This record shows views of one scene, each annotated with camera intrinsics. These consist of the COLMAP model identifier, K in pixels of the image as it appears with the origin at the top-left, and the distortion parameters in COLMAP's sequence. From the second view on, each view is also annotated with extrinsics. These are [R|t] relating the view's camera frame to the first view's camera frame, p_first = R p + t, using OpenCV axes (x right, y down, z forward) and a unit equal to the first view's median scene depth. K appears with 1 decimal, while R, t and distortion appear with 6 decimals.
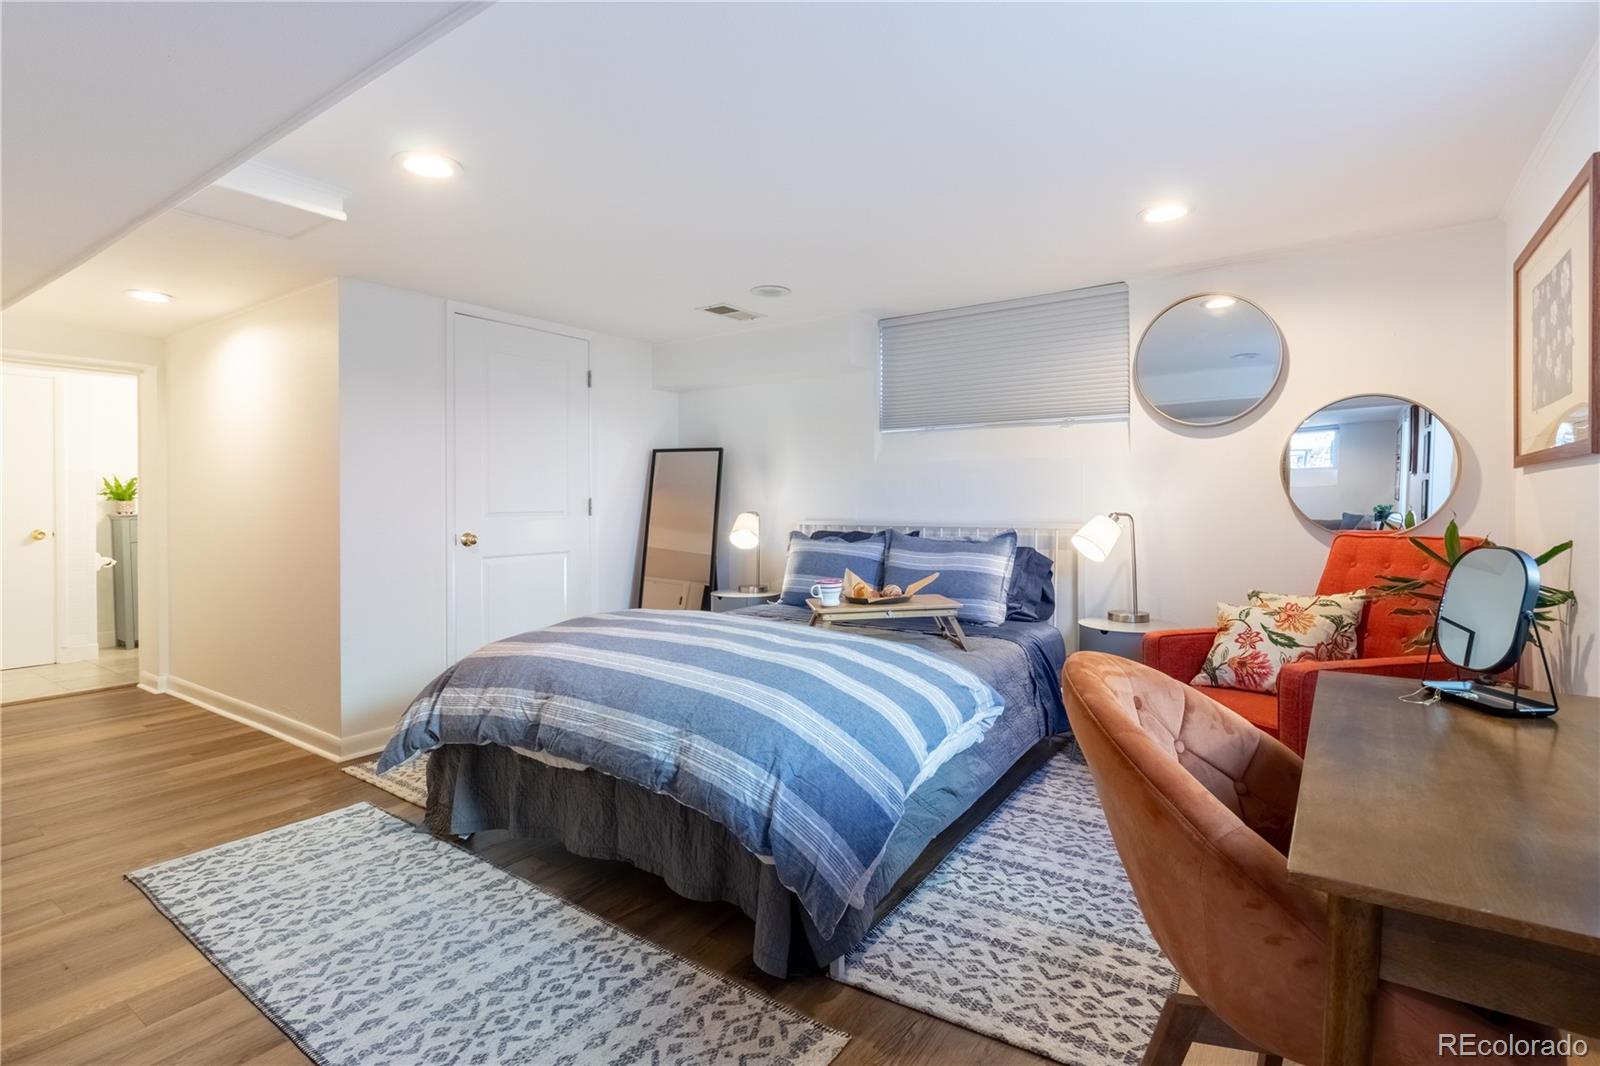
lens RADIAL K [[775.2, 0, 800.4], [0, 775.2, 495.3], [0, 0, 1]] dist [-0.001184, 0.000217]
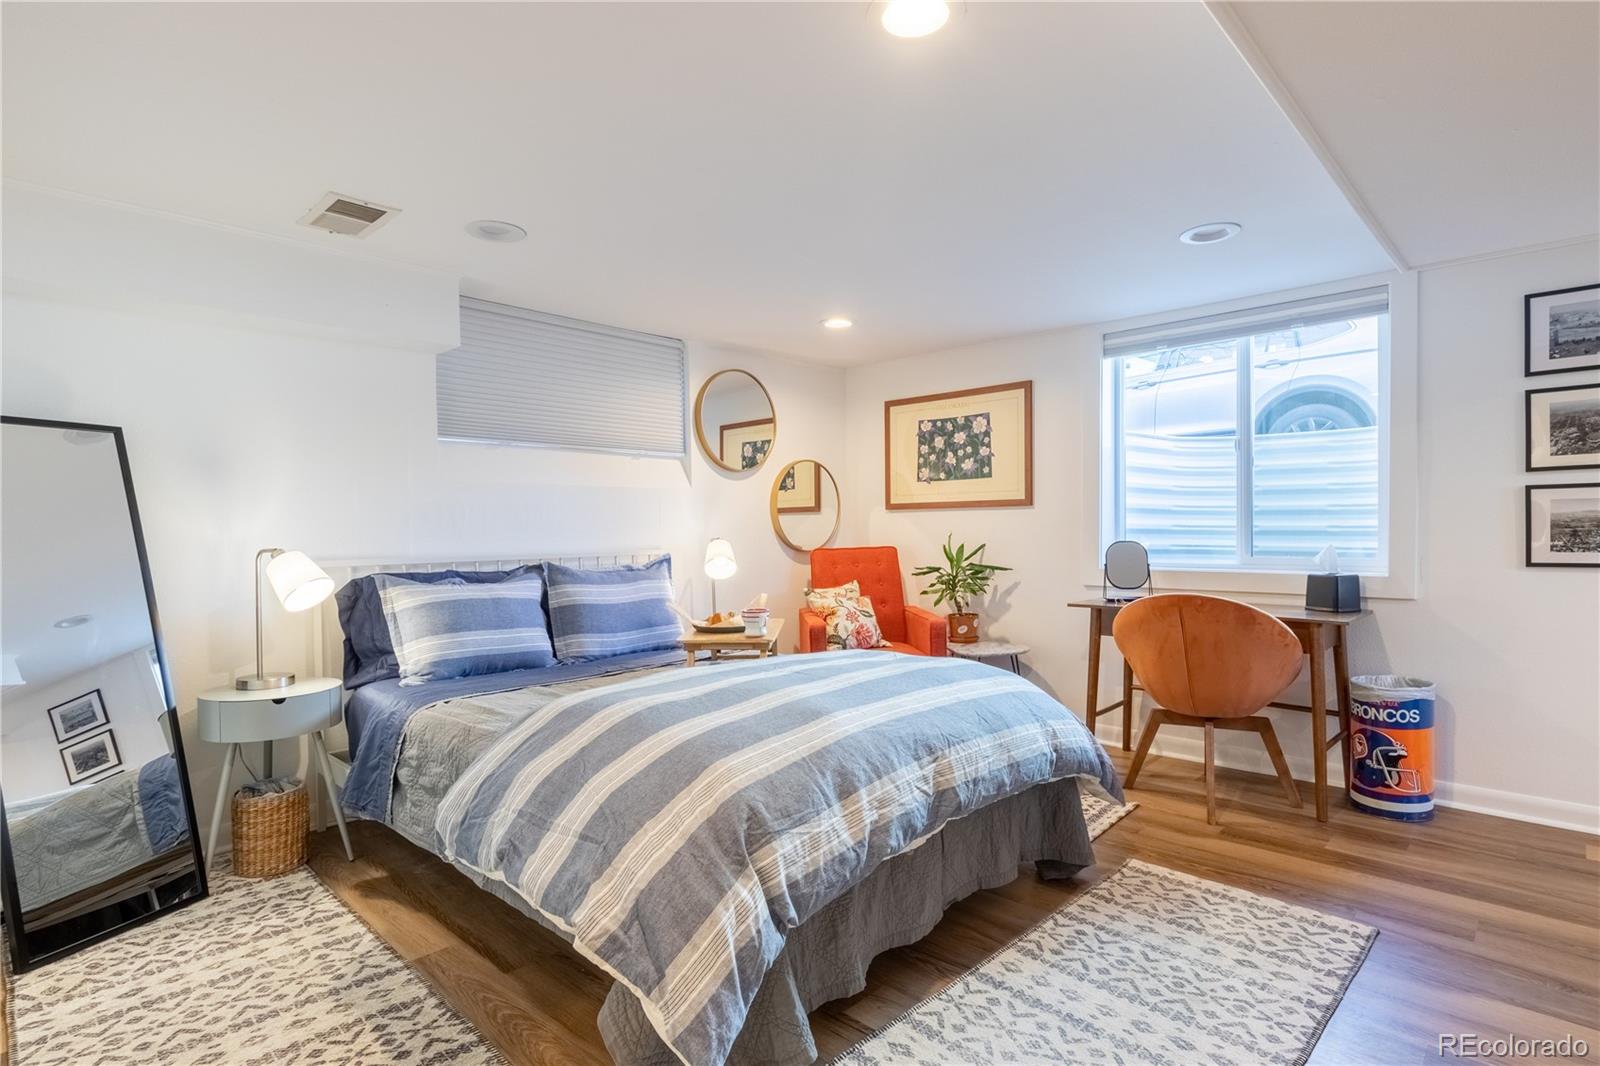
lens RADIAL K [[811.8, 0, 800.0], [0, 811.8, 533.0], [0, 0, 1]] dist [-0.002751, -0.000752]
pose [[0.153475, -0.004038, 0.988144, -1.303366], [0.001368, 0.999992, 0.003874, 0.016389], [-0.988152, 0.000758, 0.153479, 1.092425]]
